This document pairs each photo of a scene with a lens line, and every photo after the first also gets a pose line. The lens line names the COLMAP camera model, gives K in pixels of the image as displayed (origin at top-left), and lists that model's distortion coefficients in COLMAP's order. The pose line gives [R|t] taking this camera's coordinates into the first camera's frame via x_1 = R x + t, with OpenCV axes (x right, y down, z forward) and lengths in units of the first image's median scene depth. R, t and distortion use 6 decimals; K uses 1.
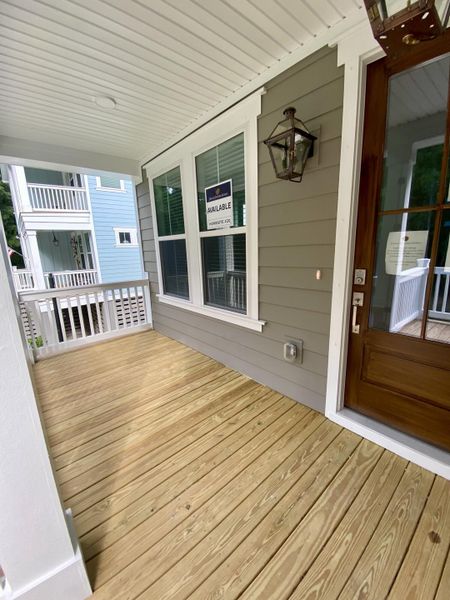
lens RADIAL K [[244.8, 0, 221.2], [0, 244.8, 299.4], [0, 0, 1]] dist [-0.005079, -0.008471]
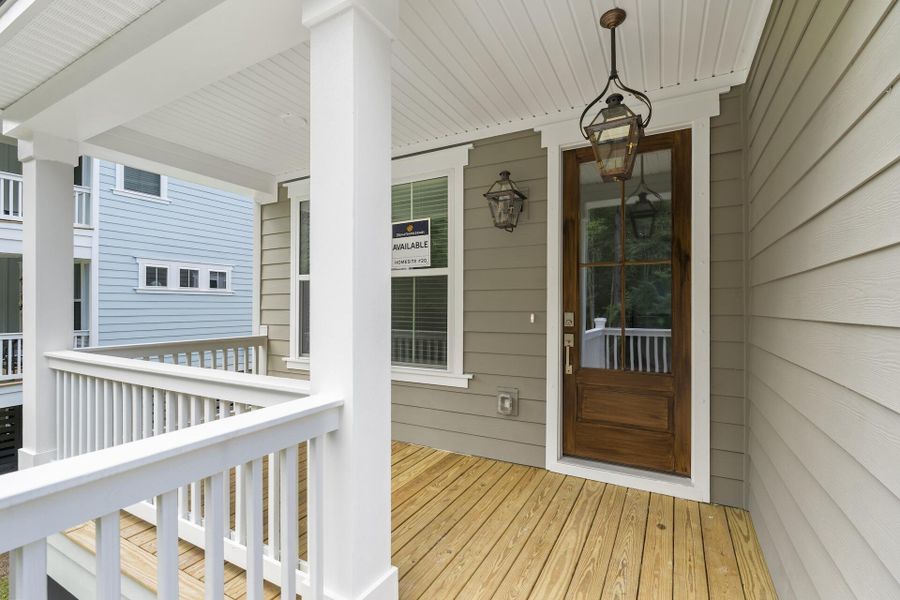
lens RADIAL K [[411.9, 0, 441.9], [0, 411.9, 301.8], [0, 0, 1]] dist [-0.034546, 0.002430]
pose [[0.937846, 0.045039, 0.344116, -0.548795], [0.033338, 0.975266, -0.218504, 0.194749], [-0.345446, 0.216395, 0.913148, -0.455273]]
